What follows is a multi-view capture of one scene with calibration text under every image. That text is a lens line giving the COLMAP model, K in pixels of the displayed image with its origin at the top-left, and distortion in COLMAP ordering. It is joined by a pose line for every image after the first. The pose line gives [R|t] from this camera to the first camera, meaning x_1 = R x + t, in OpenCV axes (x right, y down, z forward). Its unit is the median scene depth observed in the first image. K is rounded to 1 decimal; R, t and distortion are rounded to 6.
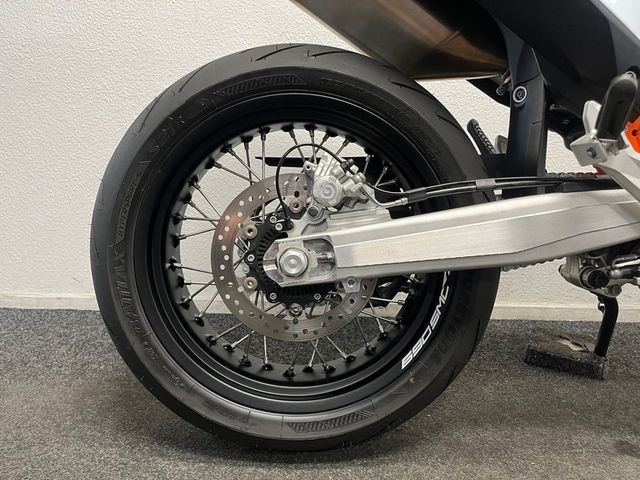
lens RADIAL K [[491.8, 0, 320.2], [0, 491.8, 237.5], [0, 0, 1]] dist [0.071658, -0.097830]
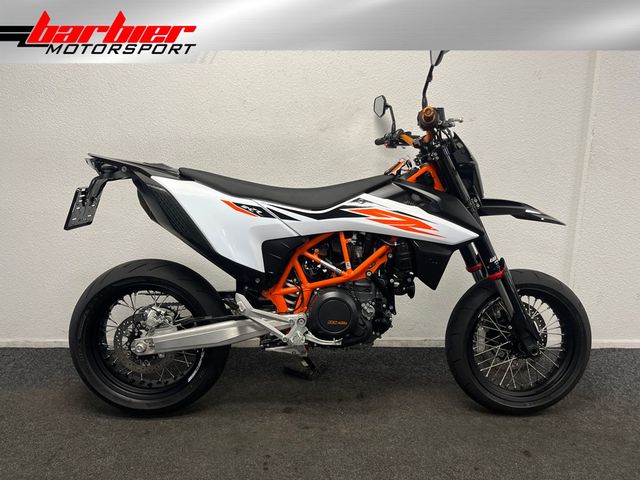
lens RADIAL K [[491.8, 0, 318.6], [0, 491.8, 241.9], [0, 0, 1]] dist [0.071658, -0.097830]
pose [[0.999713, -0.017040, 0.016846, 0.804602], [0.016493, 0.999349, 0.032073, -0.544908], [-0.017381, -0.031786, 0.999344, -1.604546]]
